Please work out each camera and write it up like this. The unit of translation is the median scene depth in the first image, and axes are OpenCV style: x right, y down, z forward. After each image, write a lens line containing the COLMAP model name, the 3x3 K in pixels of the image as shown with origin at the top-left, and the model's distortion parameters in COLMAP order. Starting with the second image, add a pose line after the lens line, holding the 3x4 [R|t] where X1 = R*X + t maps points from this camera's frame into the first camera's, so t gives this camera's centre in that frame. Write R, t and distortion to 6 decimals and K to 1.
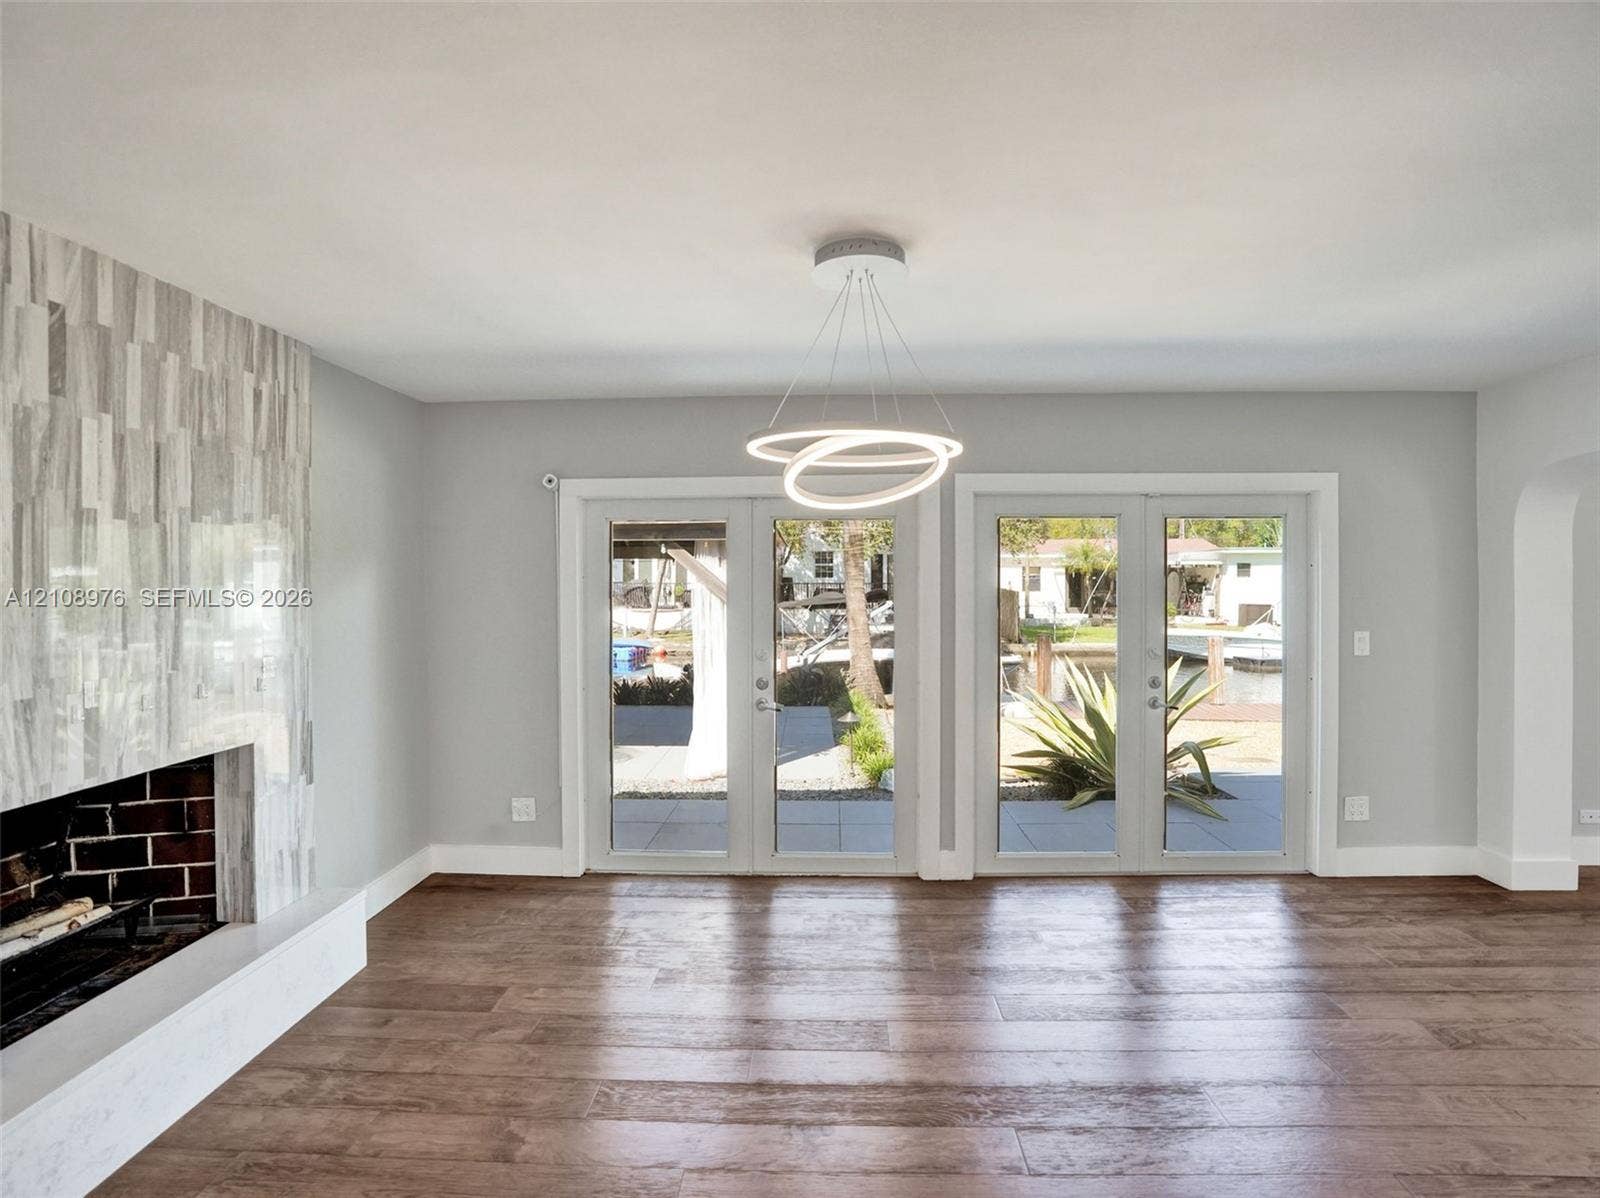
lens RADIAL K [[862.6, 0, 801.6], [0, 862.6, 583.0], [0, 0, 1]] dist [-0.036140, 0.001918]
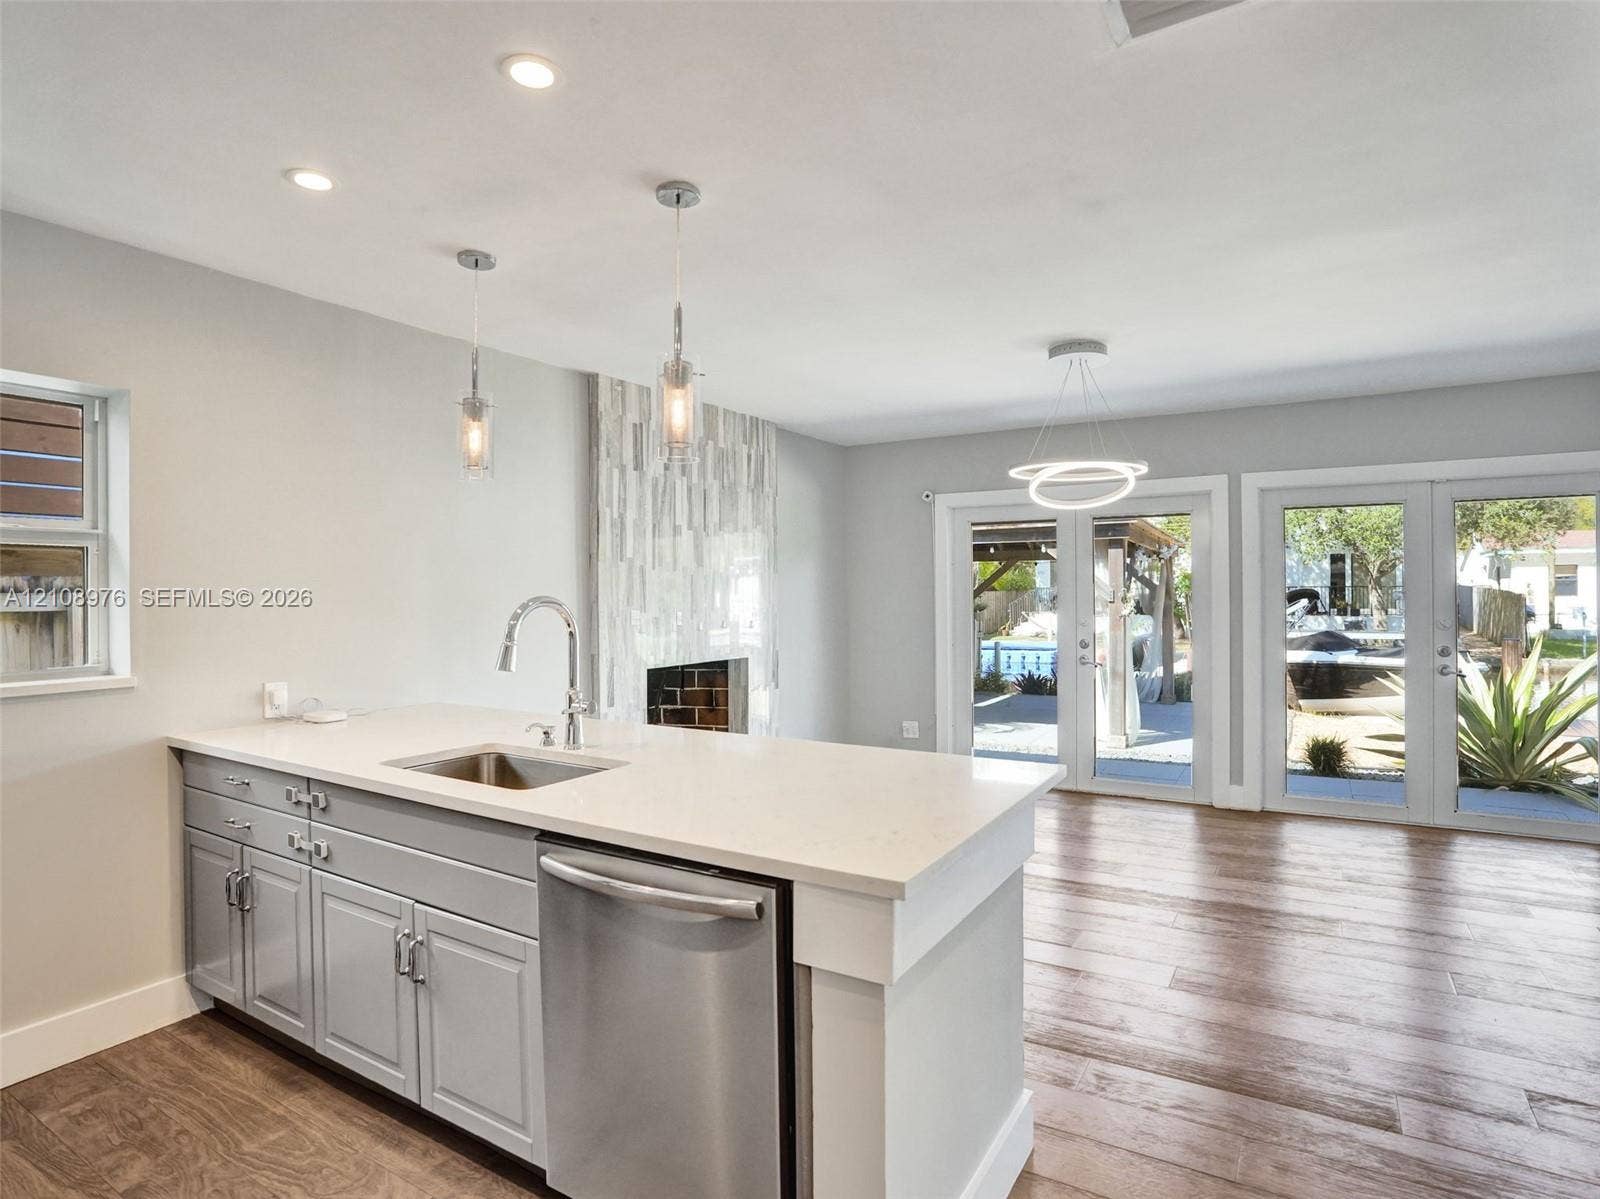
lens RADIAL K [[920.5, 0, 797.5], [0, 920.5, 599.1], [0, 0, 1]] dist [-0.069499, 0.037128]
pose [[0.877253, -0.001631, -0.480025, 0.330411], [0.003441, 0.999990, 0.002890, 0.060585], [0.480015, -0.004187, 0.877250, -0.573923]]
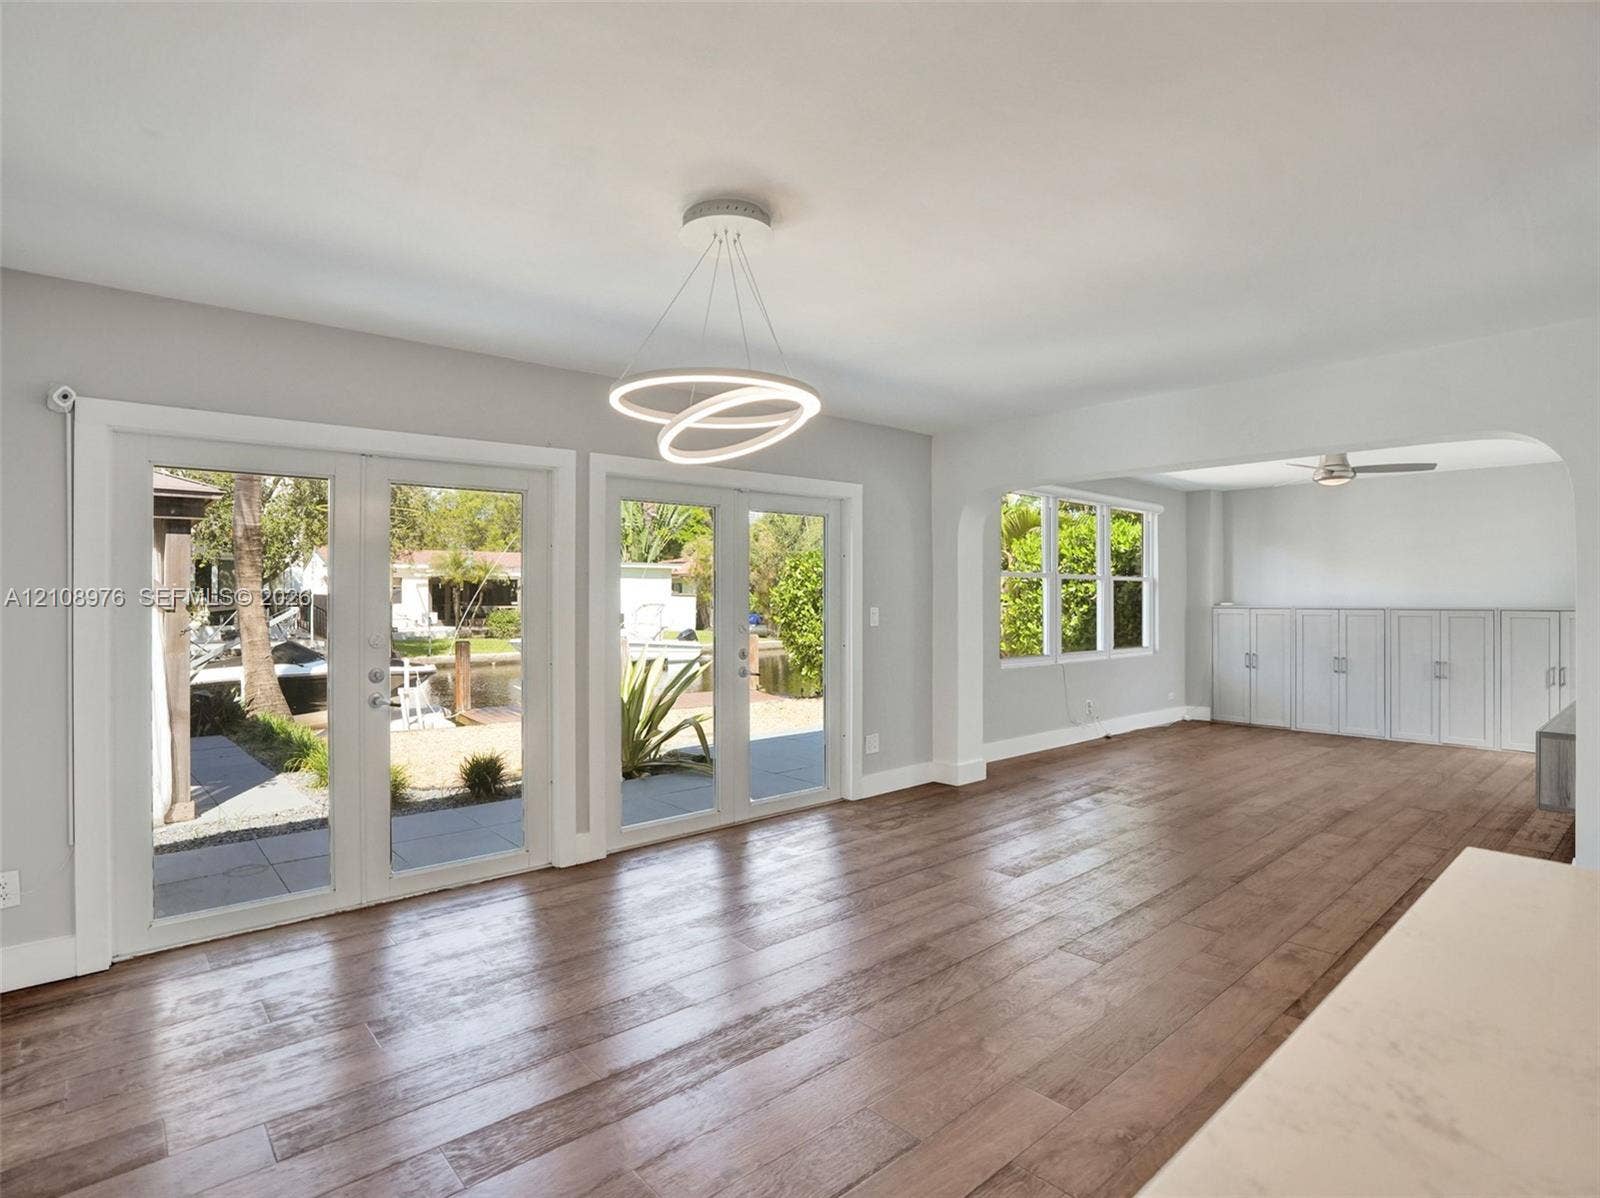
lens RADIAL K [[862.6, 0, 800.0], [0, 862.6, 599.0], [0, 0, 1]] dist [-0.027038, 0.001243]
pose [[0.721963, -0.001746, 0.691929, -0.460476], [0.003788, 0.999992, -0.001430, 0.061673], [-0.691921, 0.003654, 0.721964, 0.158531]]
